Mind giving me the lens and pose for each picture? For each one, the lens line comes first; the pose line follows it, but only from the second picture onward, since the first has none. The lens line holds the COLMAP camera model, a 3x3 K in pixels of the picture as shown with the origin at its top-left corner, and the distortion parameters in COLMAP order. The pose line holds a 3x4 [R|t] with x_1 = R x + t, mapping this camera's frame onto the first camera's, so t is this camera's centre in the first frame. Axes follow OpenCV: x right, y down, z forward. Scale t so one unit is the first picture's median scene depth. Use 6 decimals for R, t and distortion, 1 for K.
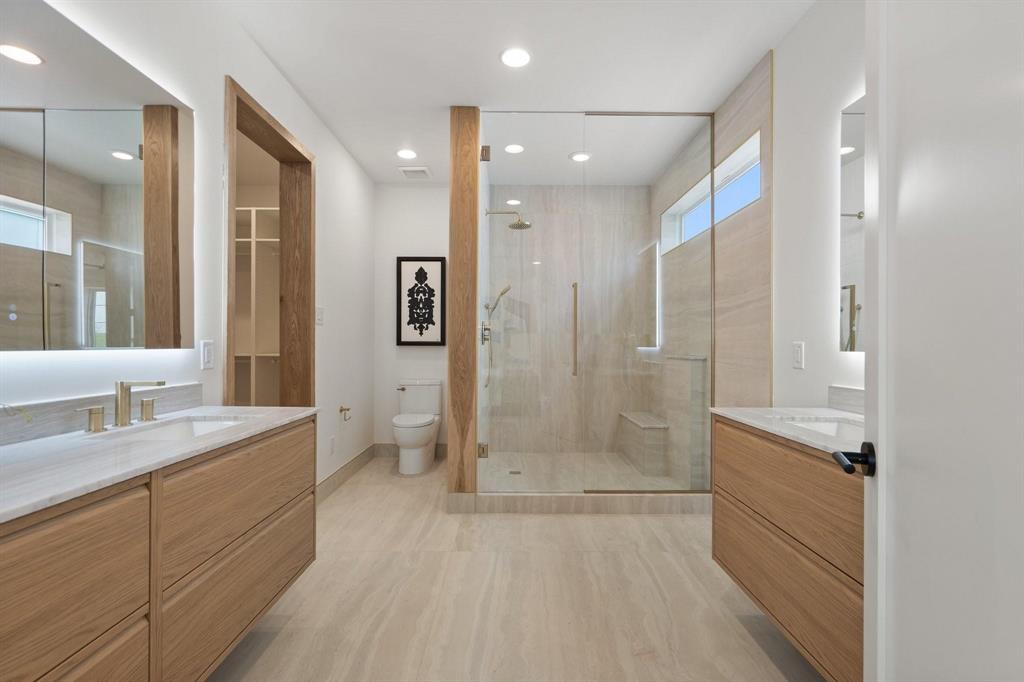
lens RADIAL K [[470.1, 0, 509.6], [0, 470.1, 344.8], [0, 0, 1]] dist [-0.003093, -0.000593]
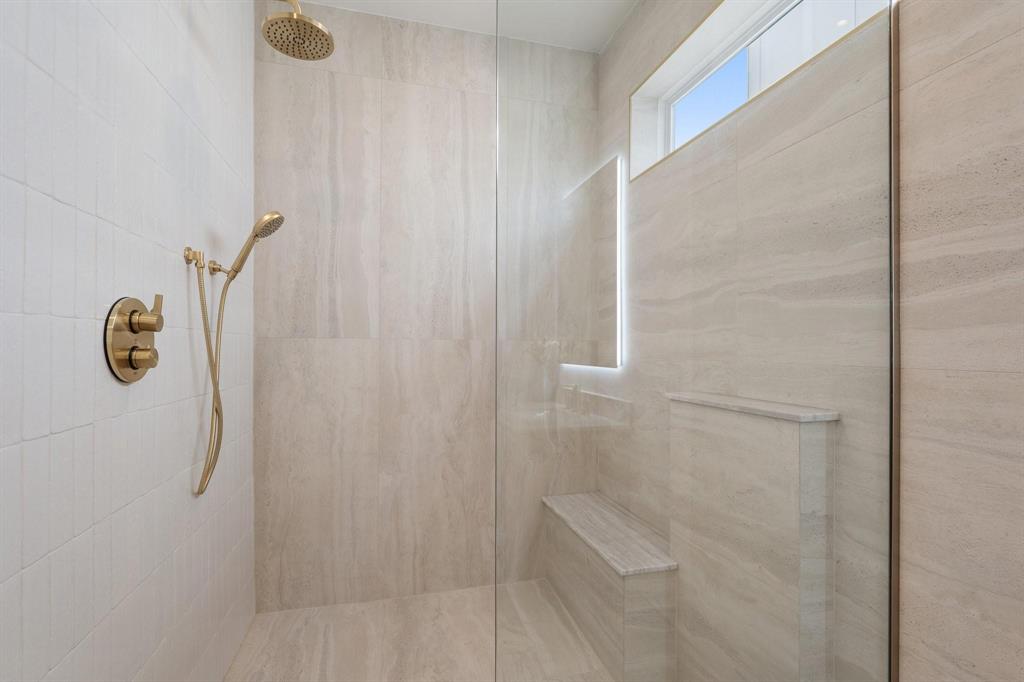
lens RADIAL K [[470.1, 0, 510.7], [0, 470.1, 345.7], [0, 0, 1]] dist [-0.003093, -0.000593]
pose [[0.964582, 0.001444, 0.263781, 0.075327], [-0.000199, 0.999989, -0.004744, -0.016318], [-0.263785, 0.004523, 0.964571, 0.563821]]
